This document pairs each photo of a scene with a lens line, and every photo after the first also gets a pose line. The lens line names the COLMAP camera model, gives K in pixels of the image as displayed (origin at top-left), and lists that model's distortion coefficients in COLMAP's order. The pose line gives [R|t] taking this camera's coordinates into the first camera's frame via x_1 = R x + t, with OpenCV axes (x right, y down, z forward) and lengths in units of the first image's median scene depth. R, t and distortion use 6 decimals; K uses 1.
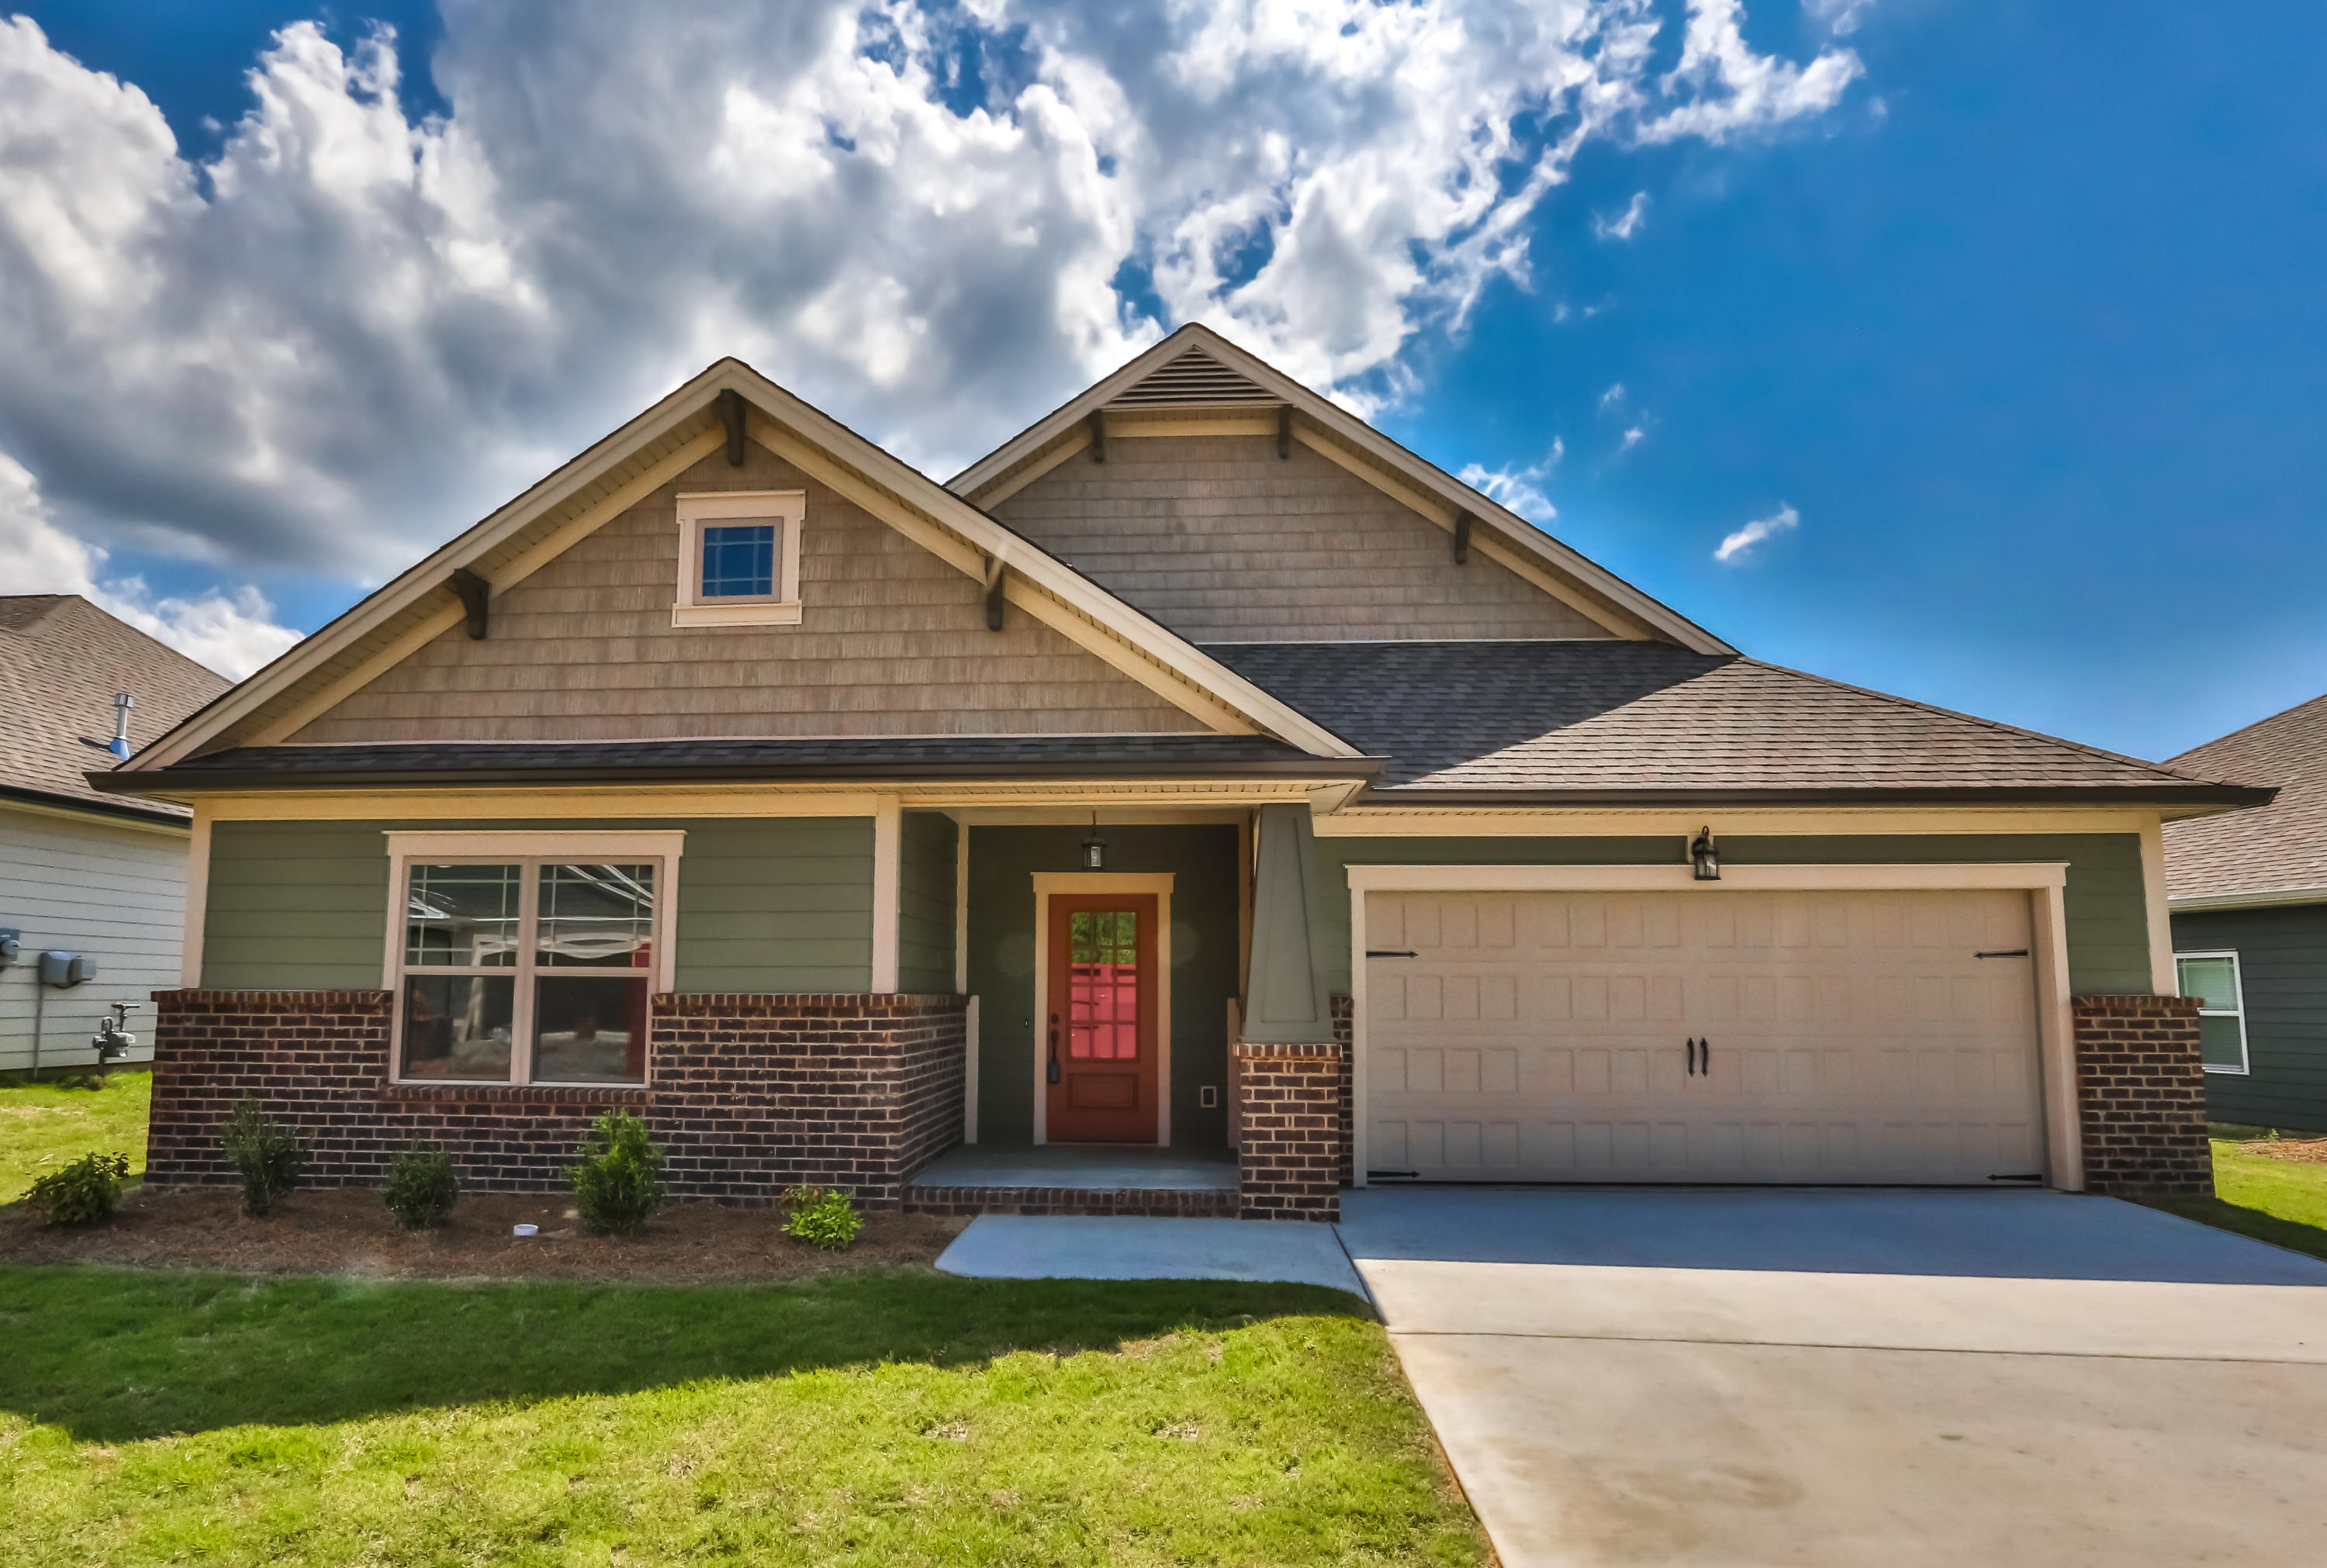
lens RADIAL K [[1309.0, 0, 1110.0], [0, 1309.0, 818.0], [0, 0, 1]] dist [-0.060086, 0.040612]
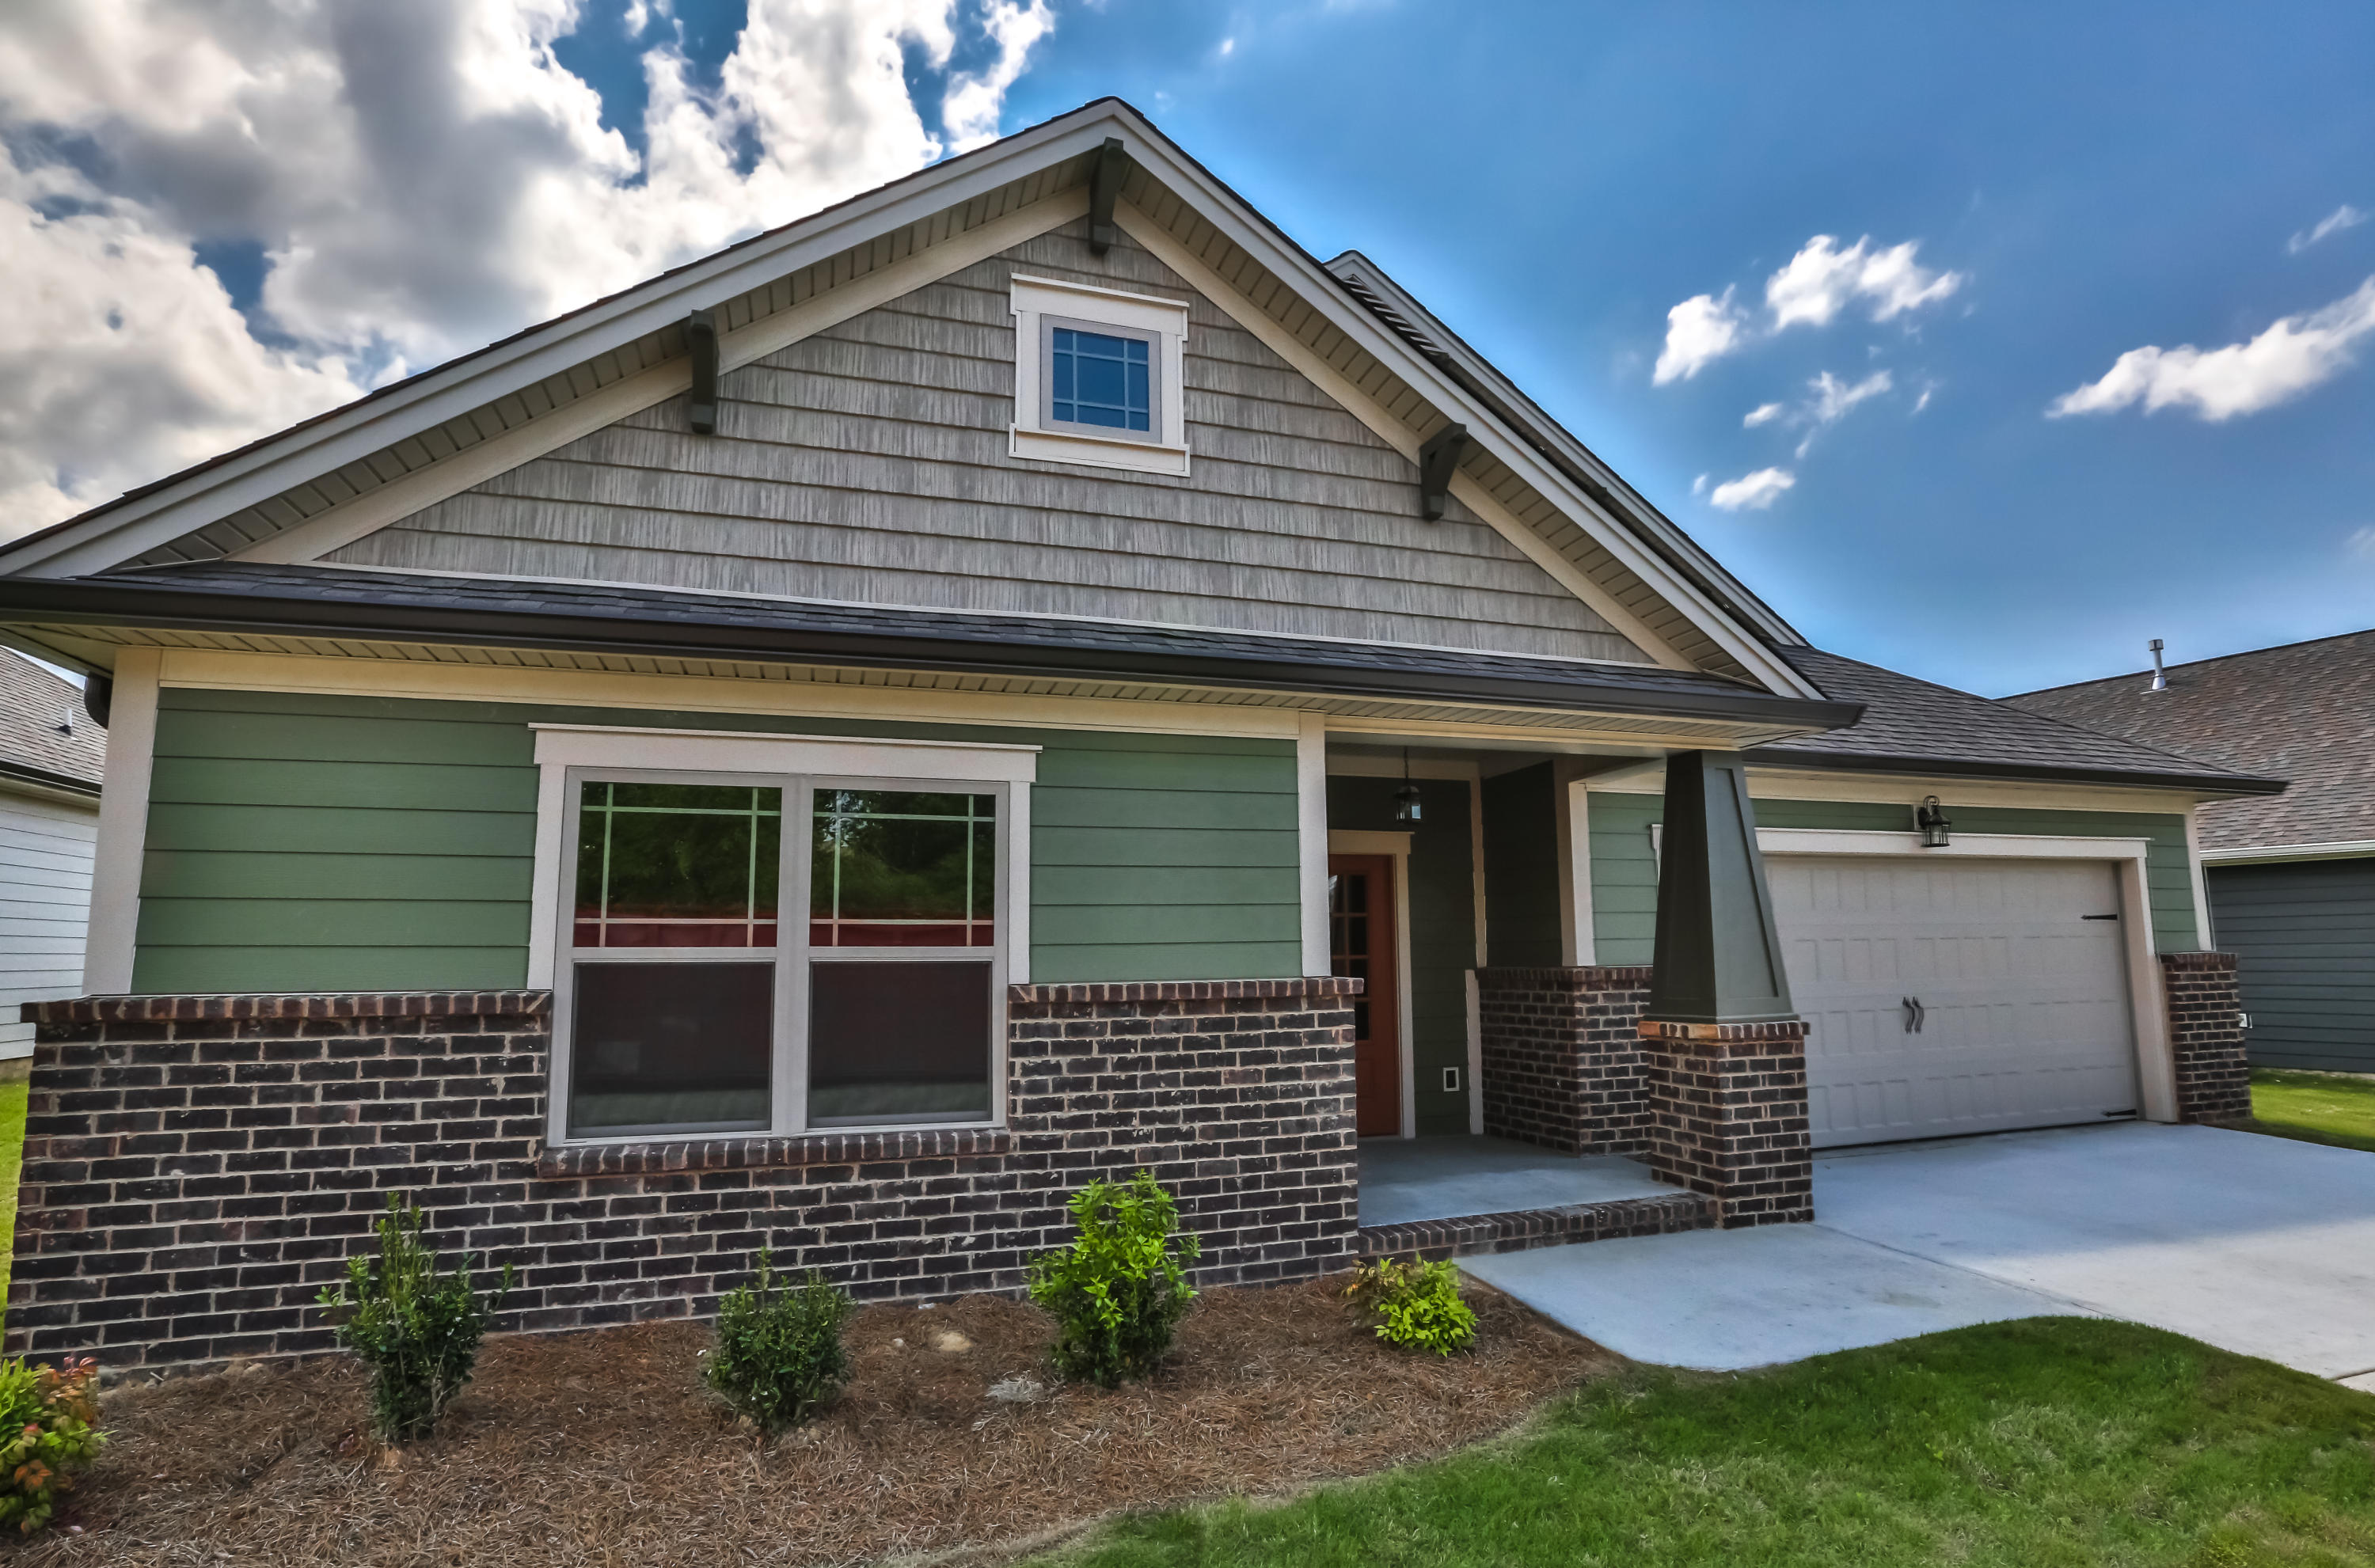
lens RADIAL K [[1177.3, 0, 1187.5], [0, 1177.3, 784.0], [0, 0, 1]] dist [-0.061468, 0.028530]
pose [[0.925534, 0.040534, 0.376490, -0.491667], [-0.036260, 0.999172, -0.018434, 0.037975], [-0.376925, 0.003410, 0.926237, 0.395076]]
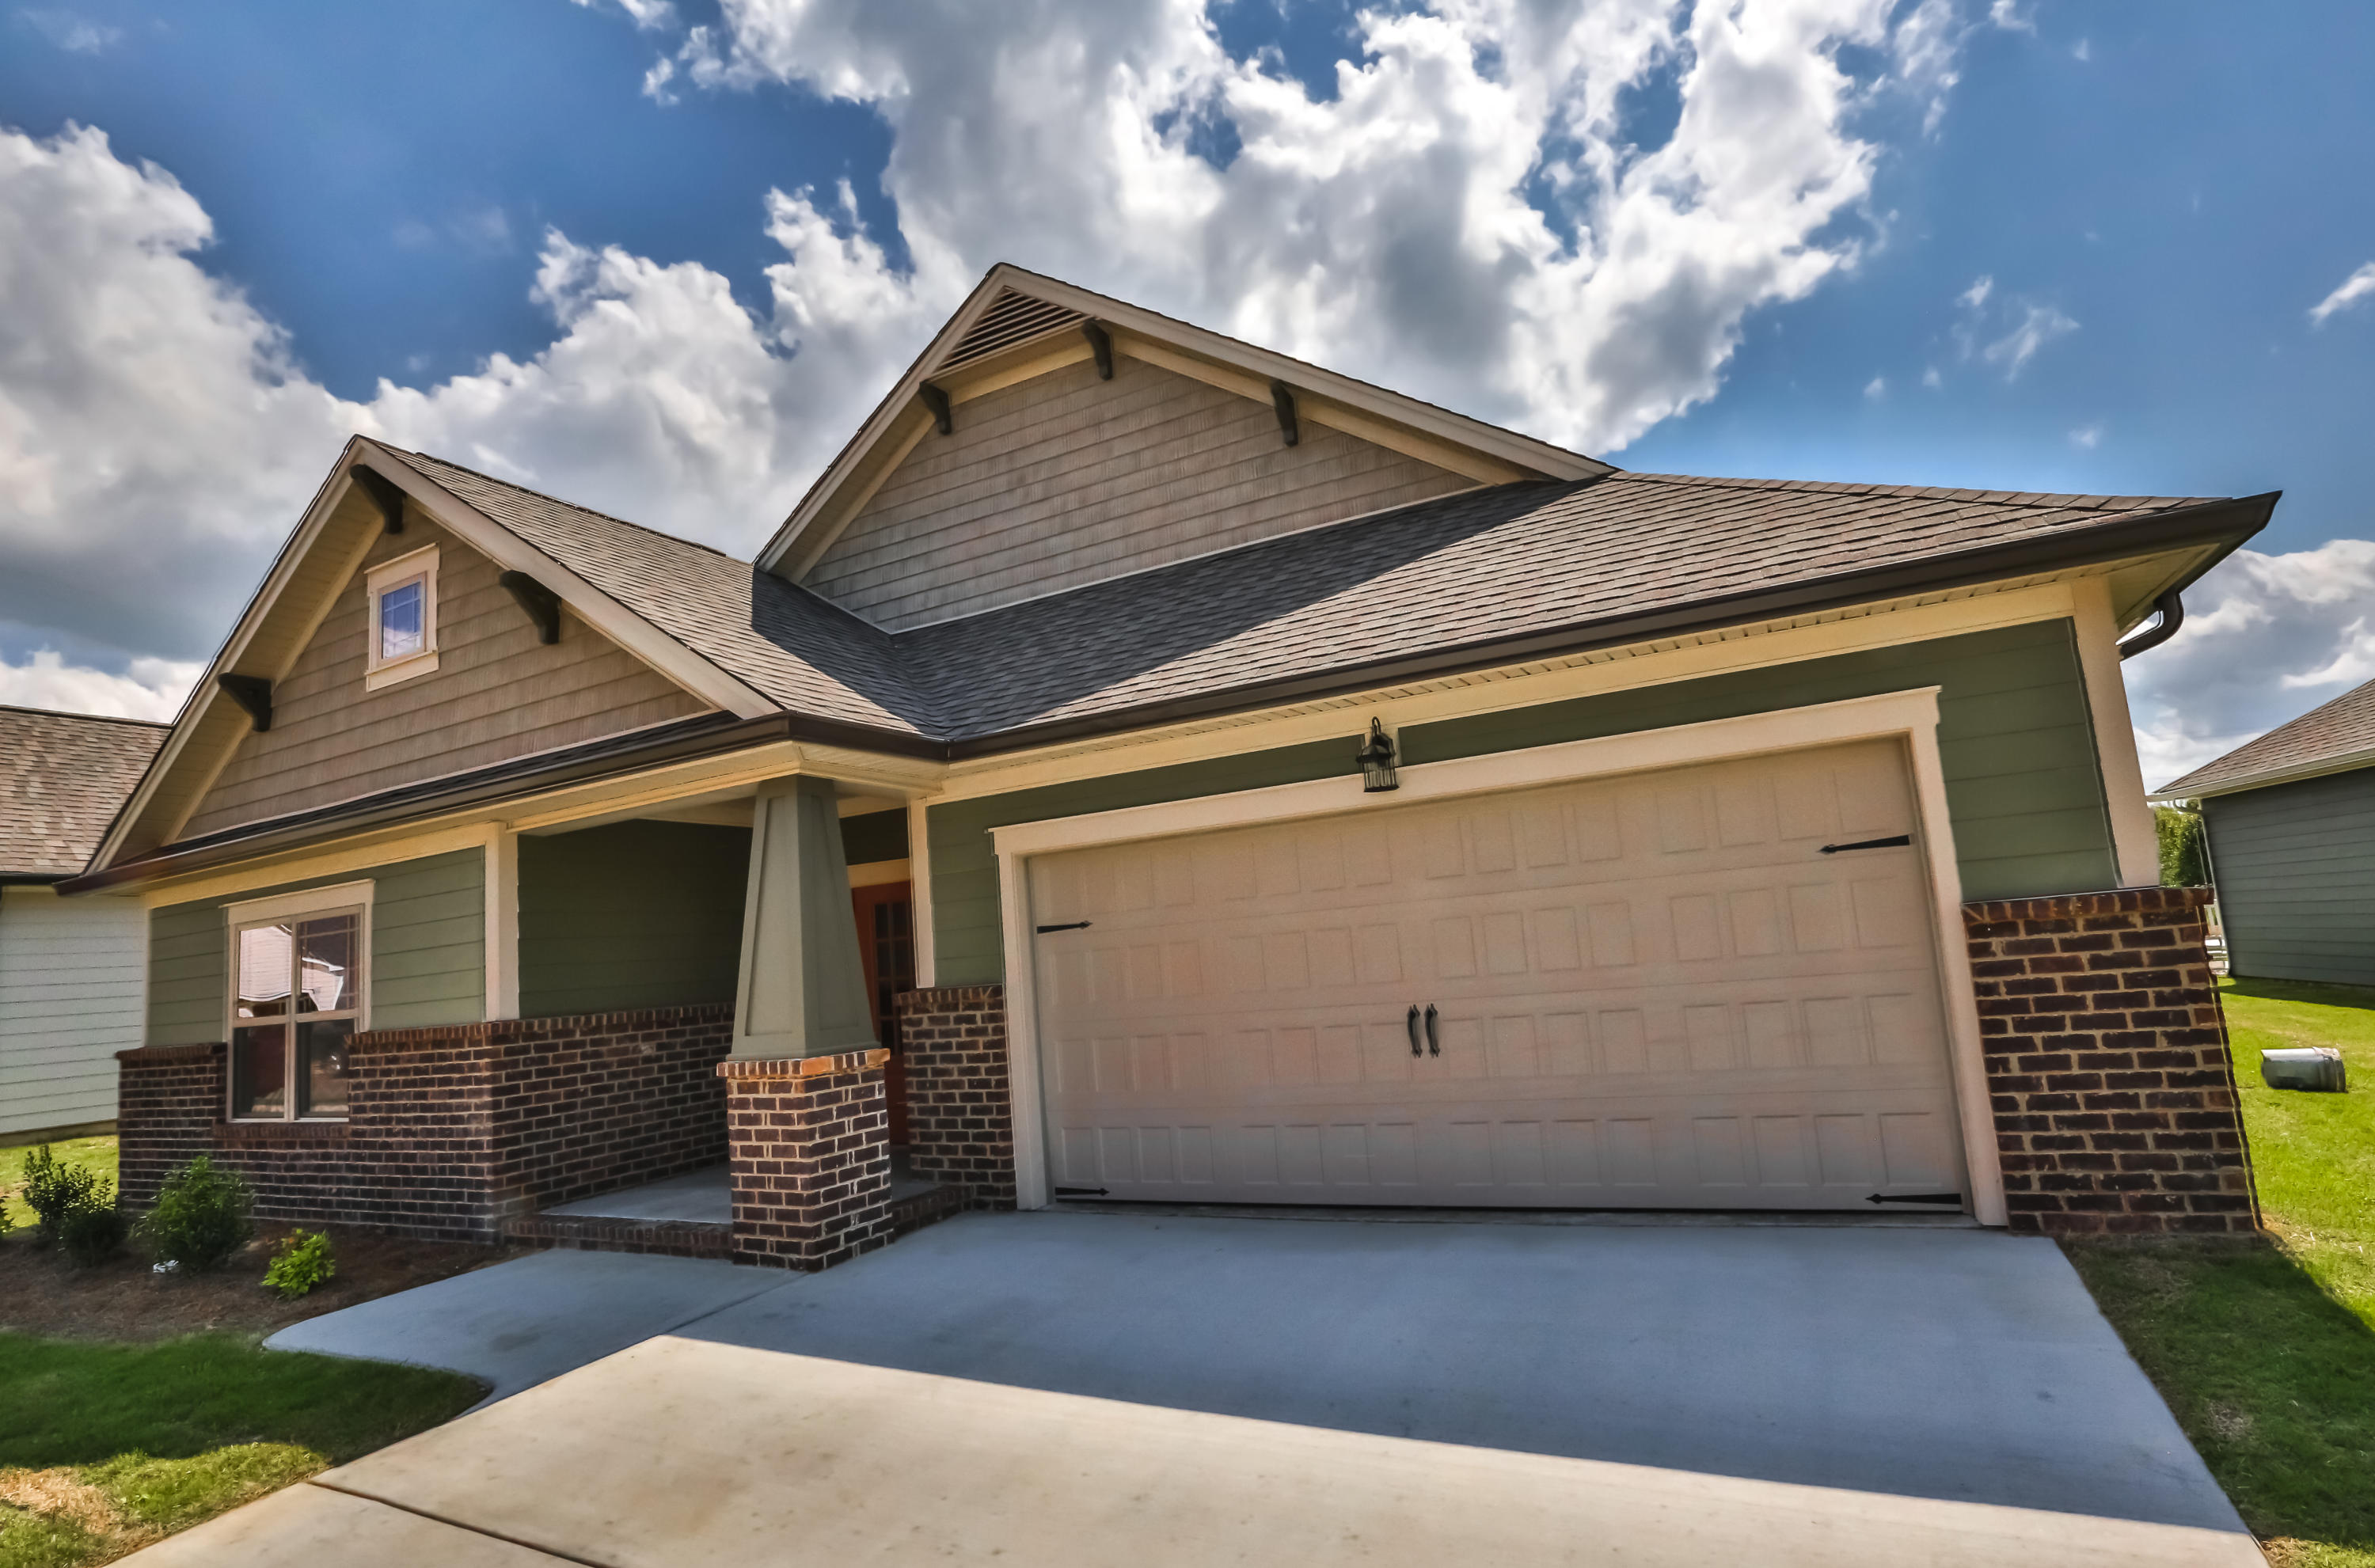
lens RADIAL K [[1177.3, 0, 1187.5], [0, 1177.3, 784.0], [0, 0, 1]] dist [-0.061468, 0.028530]
pose [[0.916723, -0.136160, -0.375607, 0.662948], [0.136881, 0.990274, -0.024902, 0.047555], [0.375344, -0.028586, 0.926445, 0.376684]]
